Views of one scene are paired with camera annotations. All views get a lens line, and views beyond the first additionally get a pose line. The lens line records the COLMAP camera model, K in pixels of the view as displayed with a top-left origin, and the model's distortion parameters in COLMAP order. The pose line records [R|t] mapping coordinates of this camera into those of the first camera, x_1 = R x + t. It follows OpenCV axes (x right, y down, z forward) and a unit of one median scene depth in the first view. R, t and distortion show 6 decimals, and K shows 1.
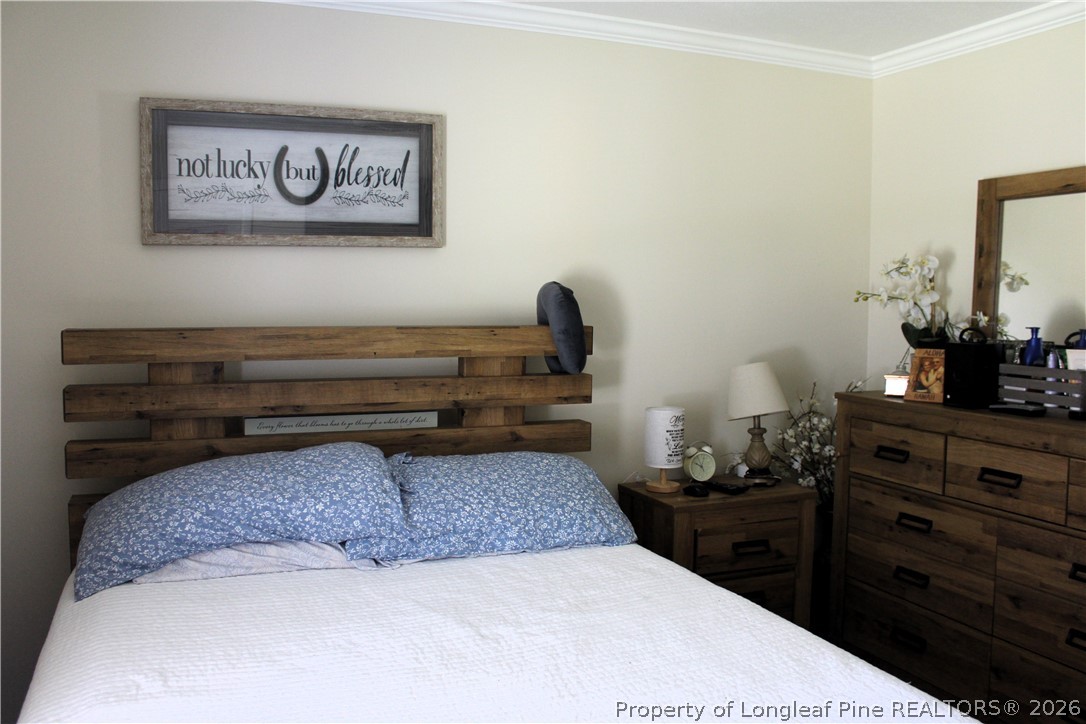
lens RADIAL K [[921.0, 0, 543.0], [0, 921.0, 362.0], [0, 0, 1]] dist [-0.149778, 0.106378]
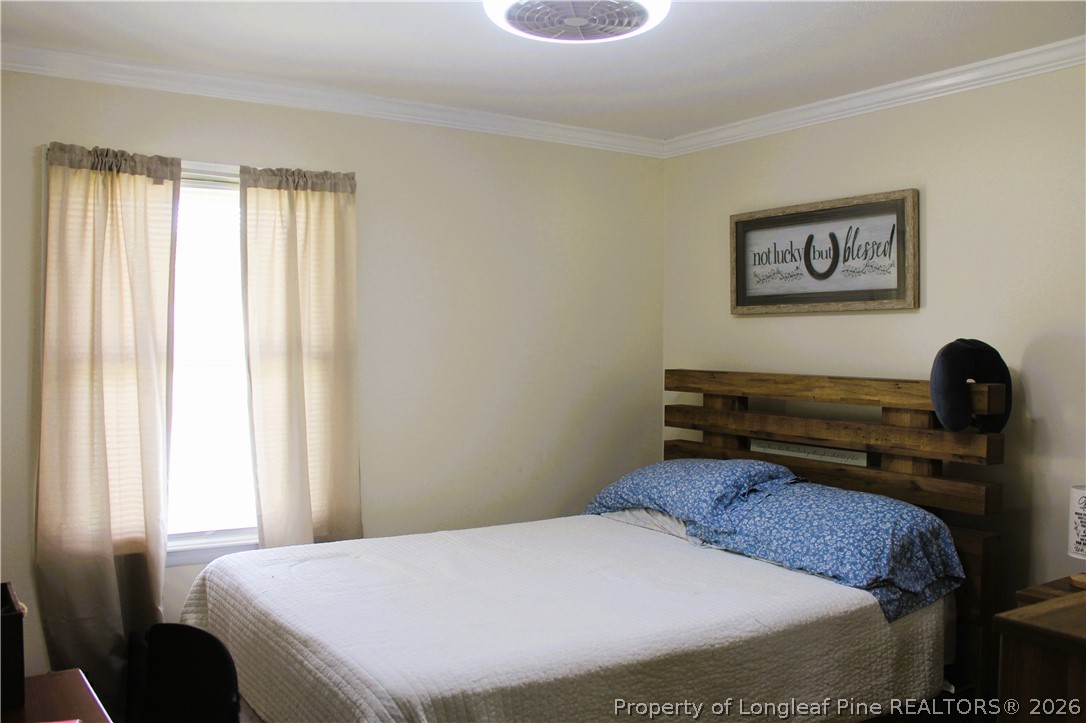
lens RADIAL K [[921.0, 0, 543.0], [0, 921.0, 361.5], [0, 0, 1]] dist [-0.149778, 0.106378]
pose [[0.210647, 0.012914, -0.977477, 0.898524], [-0.087039, 0.996189, -0.005595, -0.018238], [0.973680, 0.086257, 0.210968, 0.368655]]
